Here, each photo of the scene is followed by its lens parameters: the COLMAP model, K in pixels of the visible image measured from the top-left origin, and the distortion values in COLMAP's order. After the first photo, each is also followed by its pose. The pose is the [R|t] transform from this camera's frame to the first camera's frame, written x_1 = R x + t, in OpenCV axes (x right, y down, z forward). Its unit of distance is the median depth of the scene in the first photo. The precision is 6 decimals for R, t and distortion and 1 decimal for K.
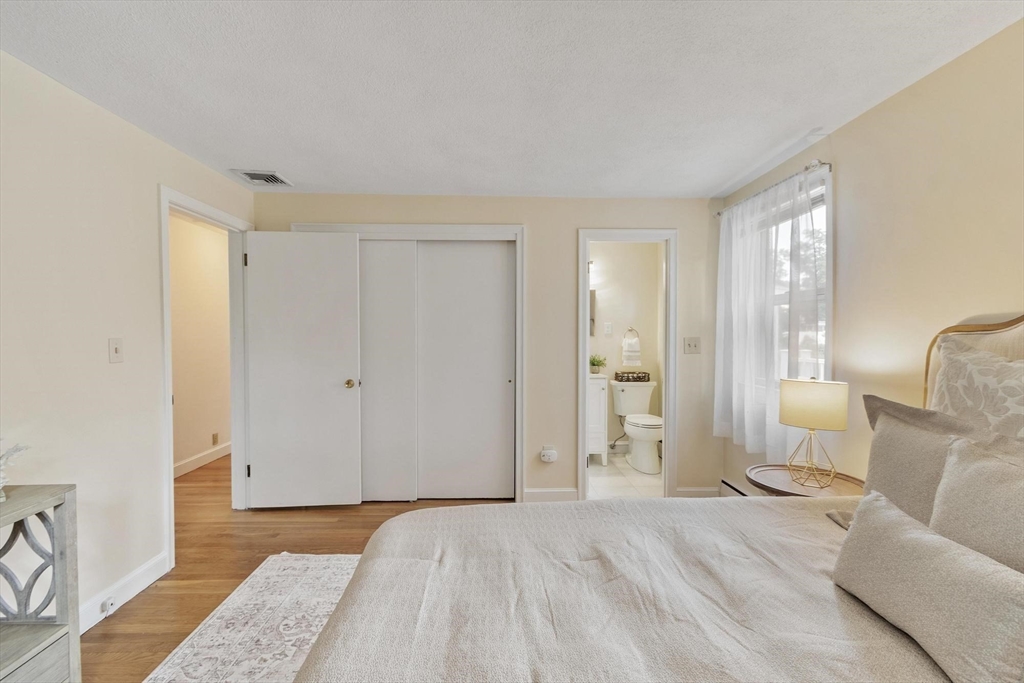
lens RADIAL K [[446.2, 0, 508.3], [0, 446.2, 342.5], [0, 0, 1]] dist [0.001046, 0.000449]
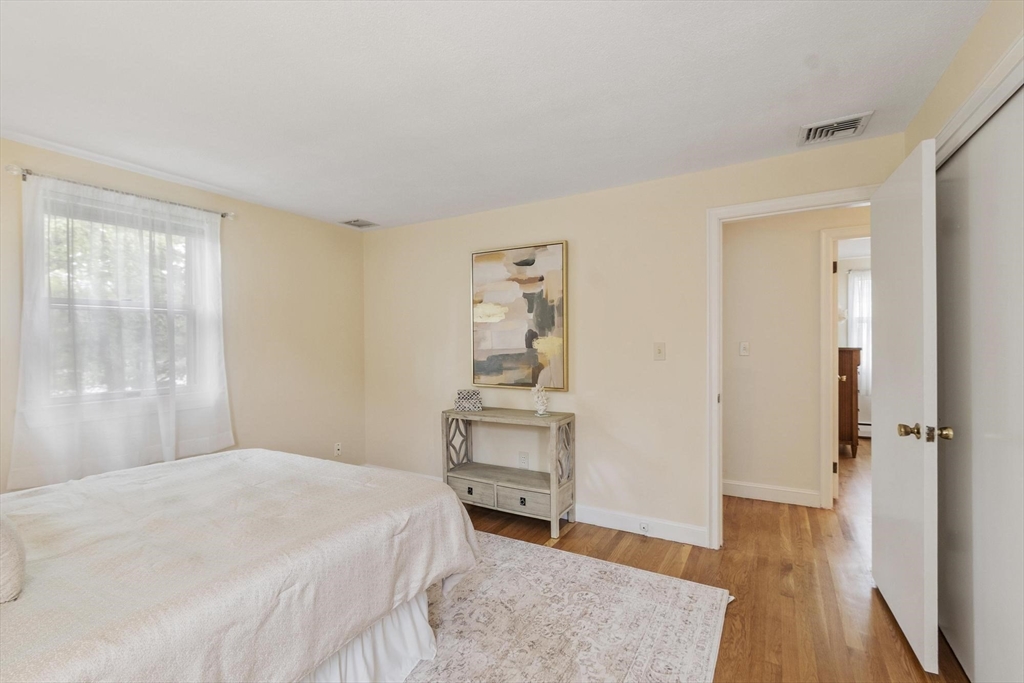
lens RADIAL K [[446.2, 0, 508.3], [0, 446.2, 342.5], [0, 0, 1]] dist [0.001046, 0.000449]
pose [[-0.525390, 0.003964, -0.850852, 0.306452], [-0.012282, 0.999850, 0.012242, -0.011042], [0.850773, 0.016882, -0.525262, 0.758668]]
